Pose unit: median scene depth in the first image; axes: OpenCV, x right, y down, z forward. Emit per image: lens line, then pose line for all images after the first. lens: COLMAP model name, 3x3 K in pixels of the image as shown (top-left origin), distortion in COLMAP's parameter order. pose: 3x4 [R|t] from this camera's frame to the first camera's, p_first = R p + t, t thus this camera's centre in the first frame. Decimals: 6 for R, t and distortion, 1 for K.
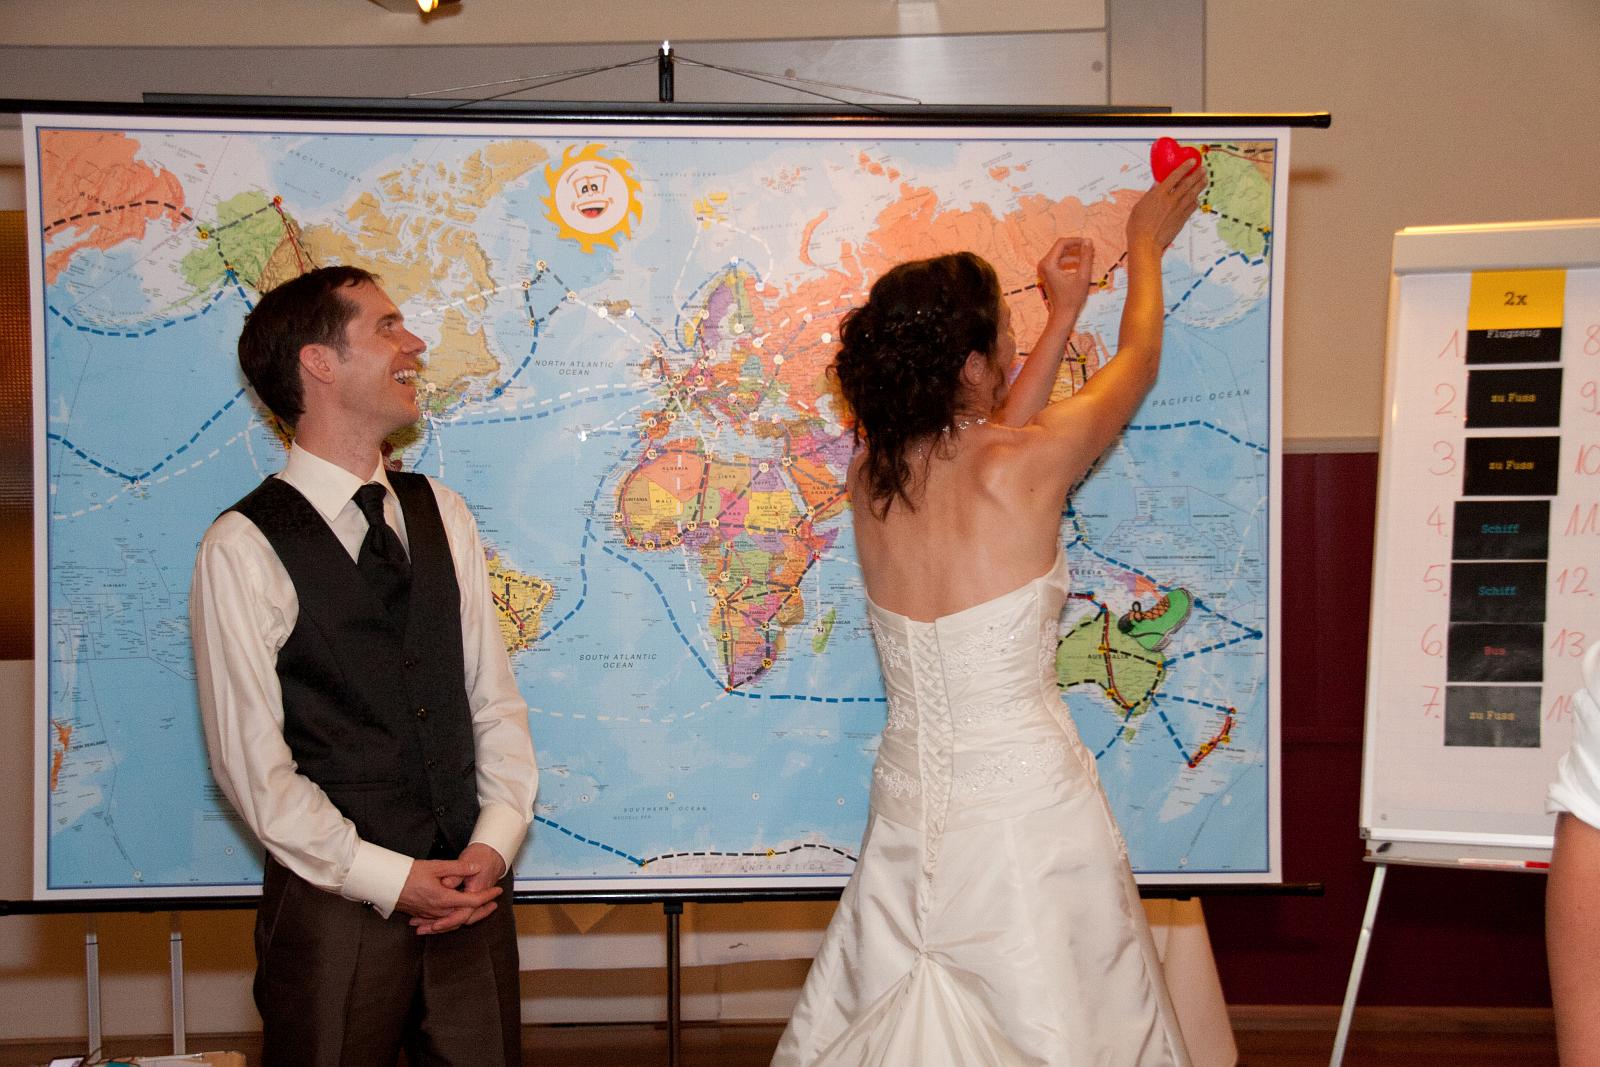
lens RADIAL K [[2891.9, 0, 802.5], [0, 2891.9, 535.4], [0, 0, 1]] dist [0.314429, 0.000000]
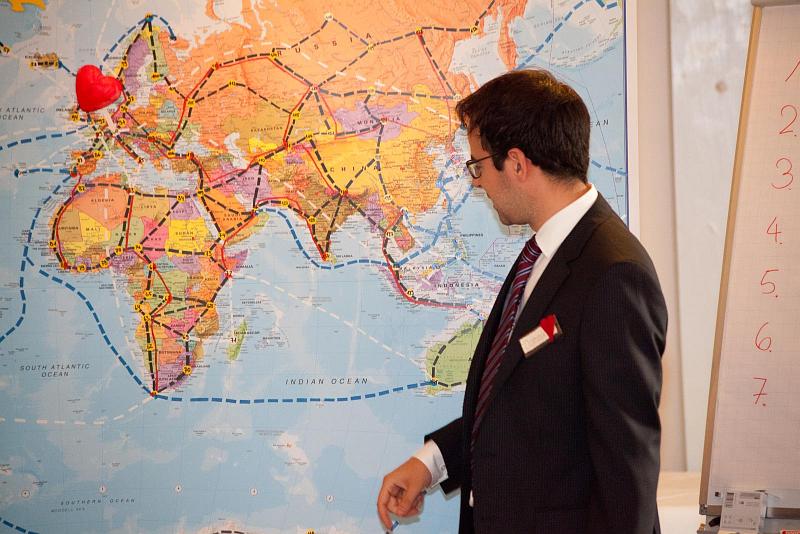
lens RADIAL K [[4840.5, 0, 401.2], [0, 4840.5, 267.3], [0, 0, 1]] dist [3.475776, 0.000000]
pose [[0.997910, -0.024314, 0.059866, -0.042893], [0.025234, 0.999574, -0.014663, 0.034634], [-0.059484, 0.016143, 0.998099, -0.938453]]
